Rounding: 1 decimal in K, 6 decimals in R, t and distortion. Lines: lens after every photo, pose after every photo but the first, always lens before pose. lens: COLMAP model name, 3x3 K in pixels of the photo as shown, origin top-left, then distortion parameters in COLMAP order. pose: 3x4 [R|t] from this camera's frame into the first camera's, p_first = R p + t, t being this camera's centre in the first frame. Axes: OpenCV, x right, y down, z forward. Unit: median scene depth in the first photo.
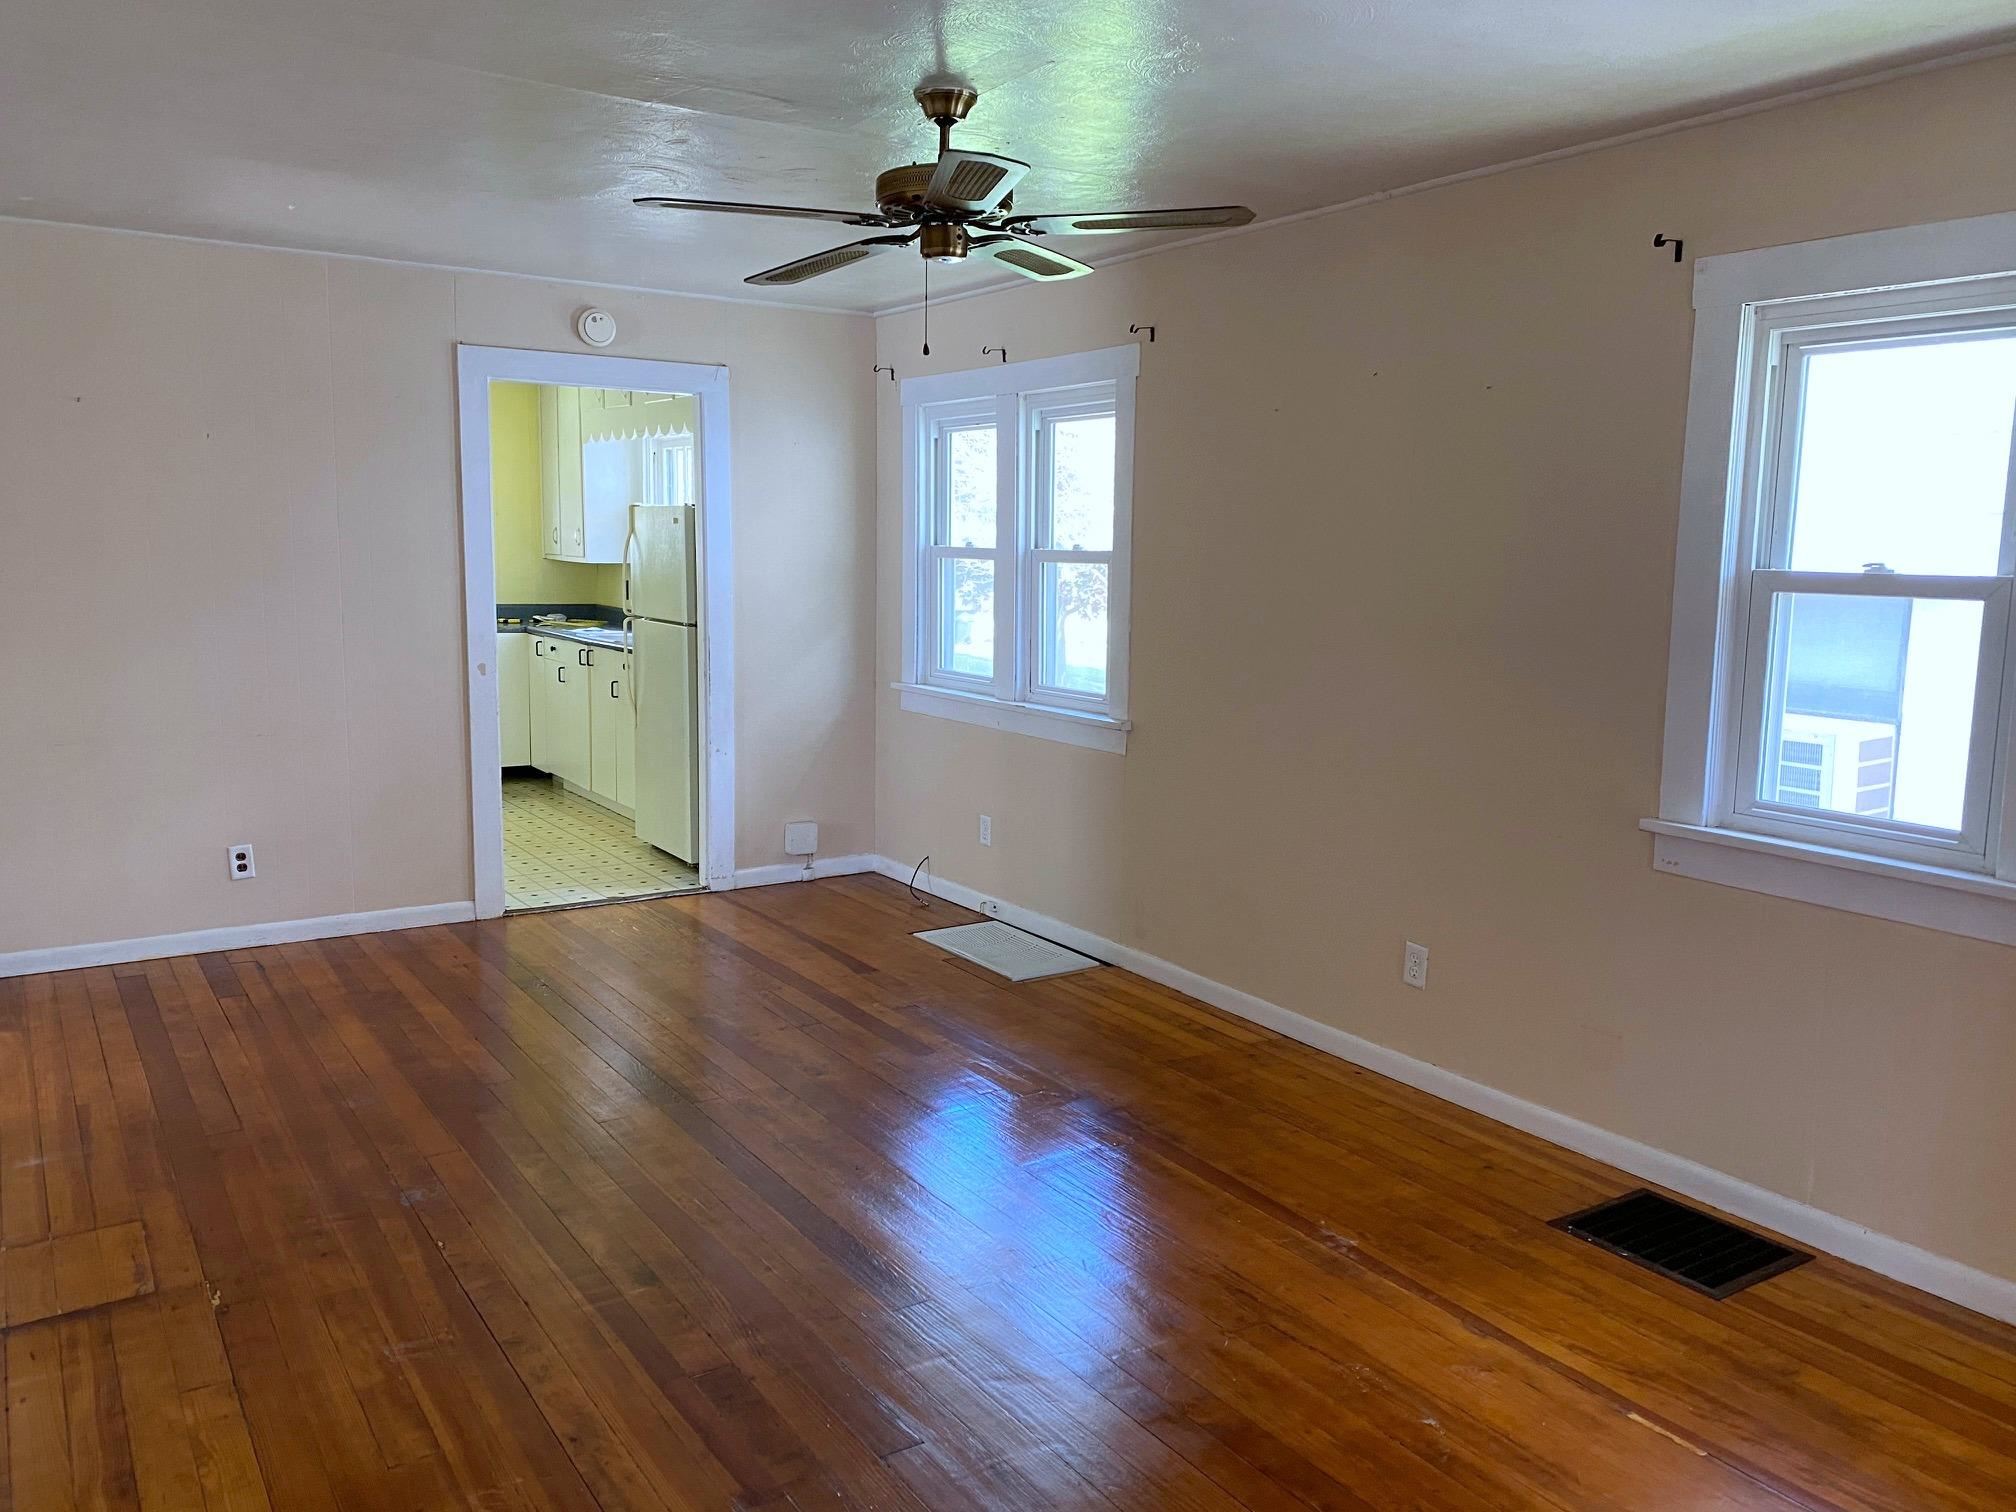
lens RADIAL K [[1544.6, 0, 1014.2], [0, 1544.6, 748.8], [0, 0, 1]] dist [0.031443, -0.029335]
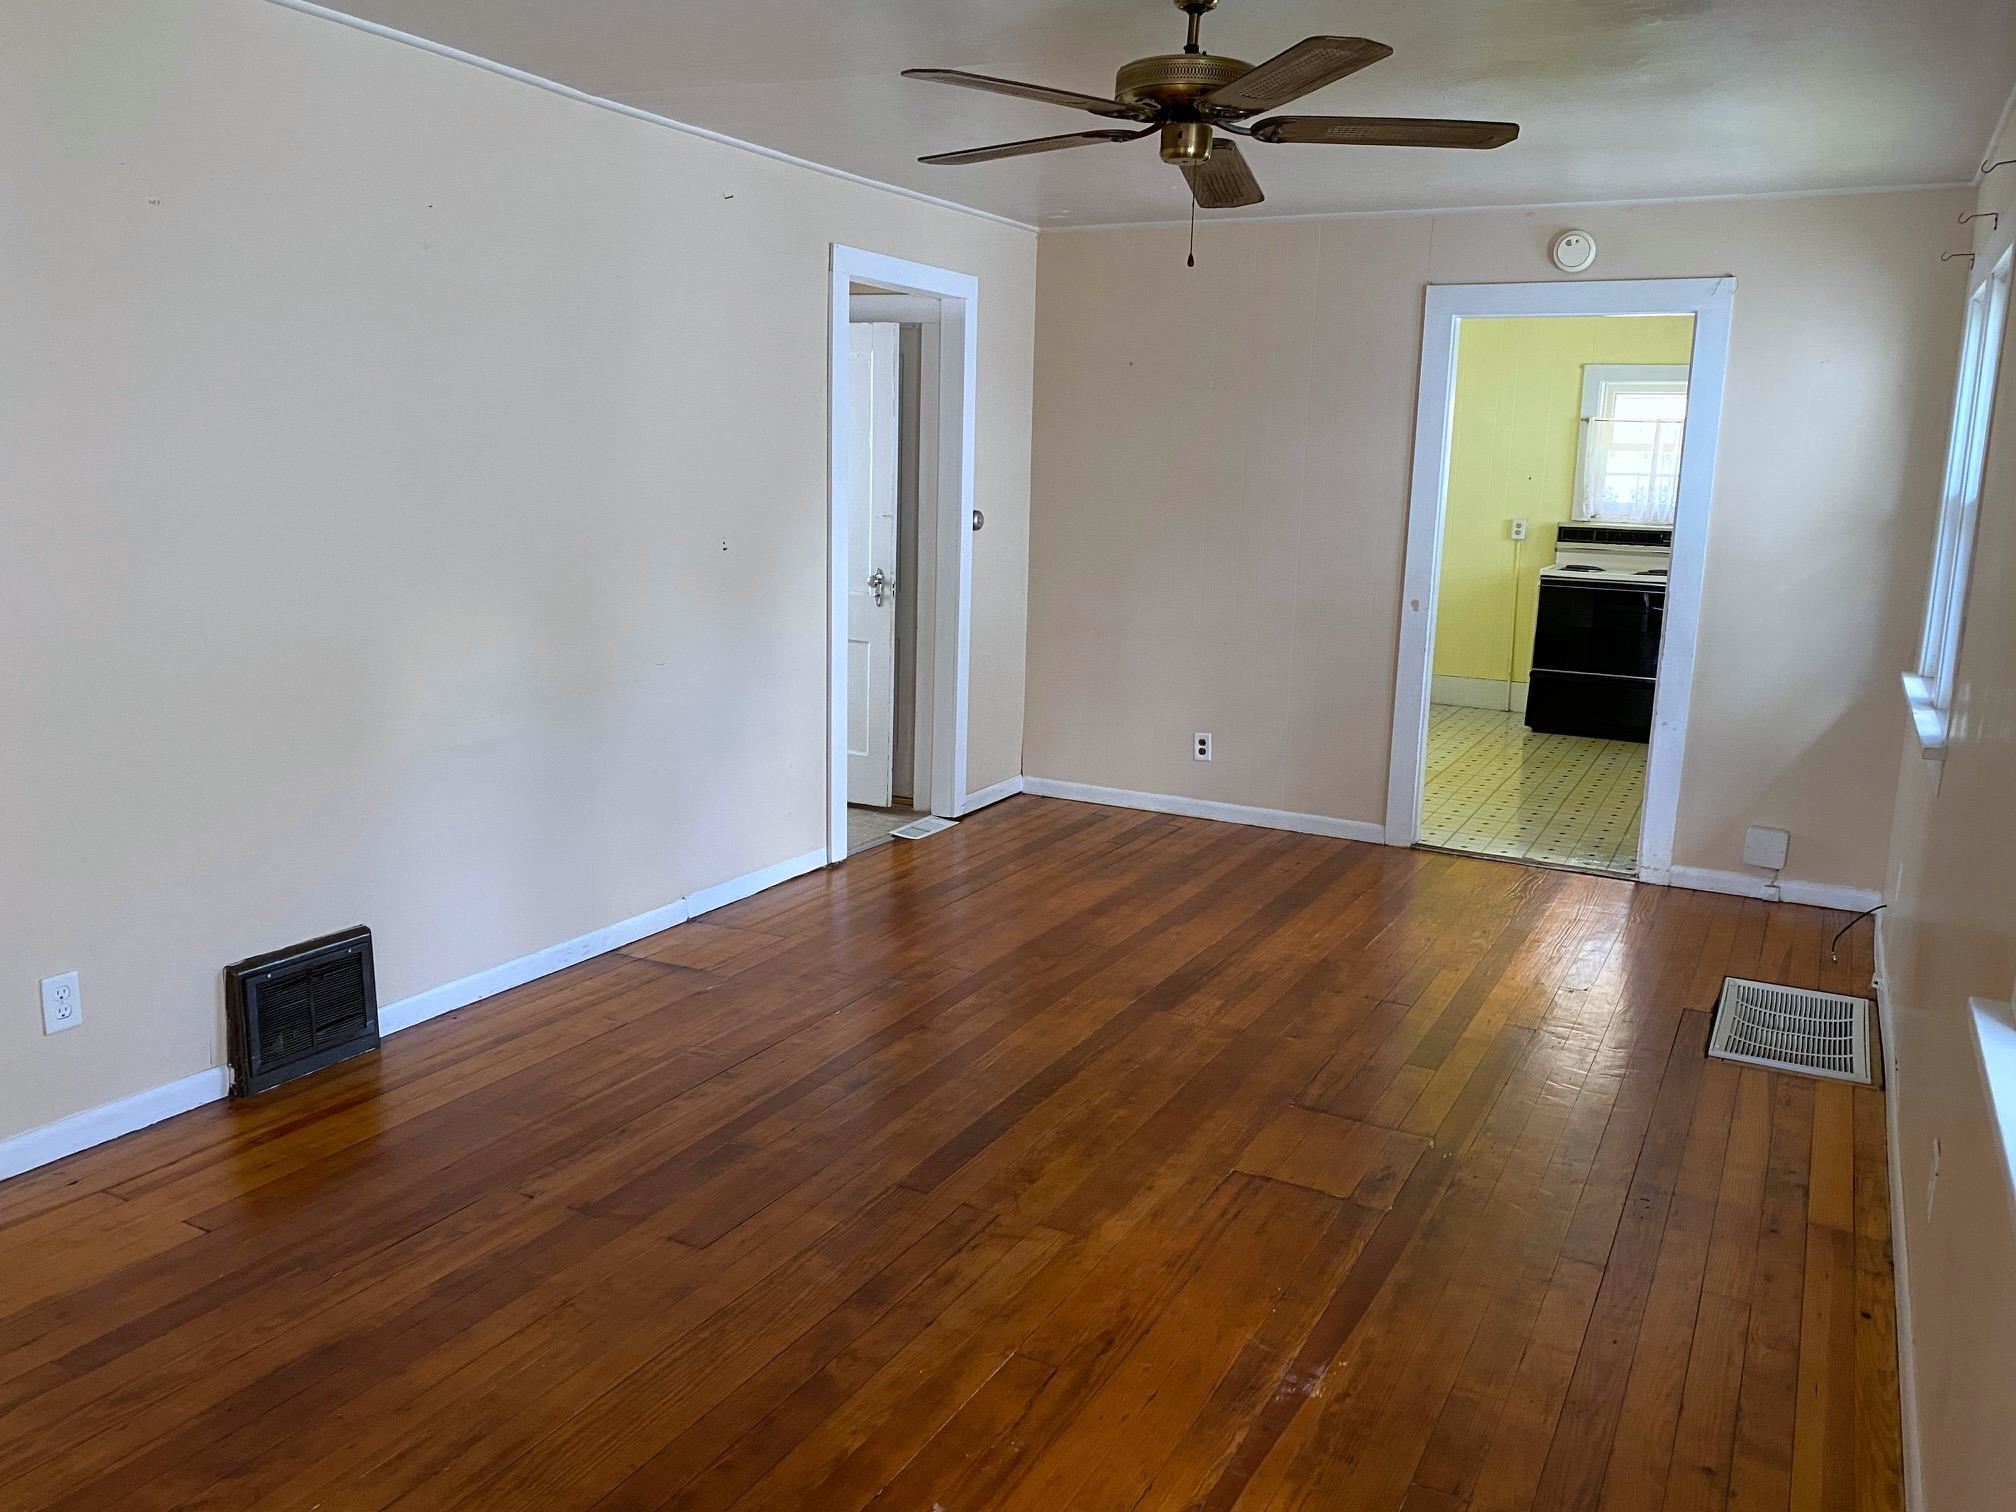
lens RADIAL K [[1544.6, 0, 1017.6], [0, 1544.6, 761.0], [0, 0, 1]] dist [0.031443, -0.029335]
pose [[0.470670, 0.169368, -0.865901, 0.470518], [-0.139628, 0.983334, 0.116441, -0.035027], [0.871191, 0.066098, 0.486474, 0.297672]]
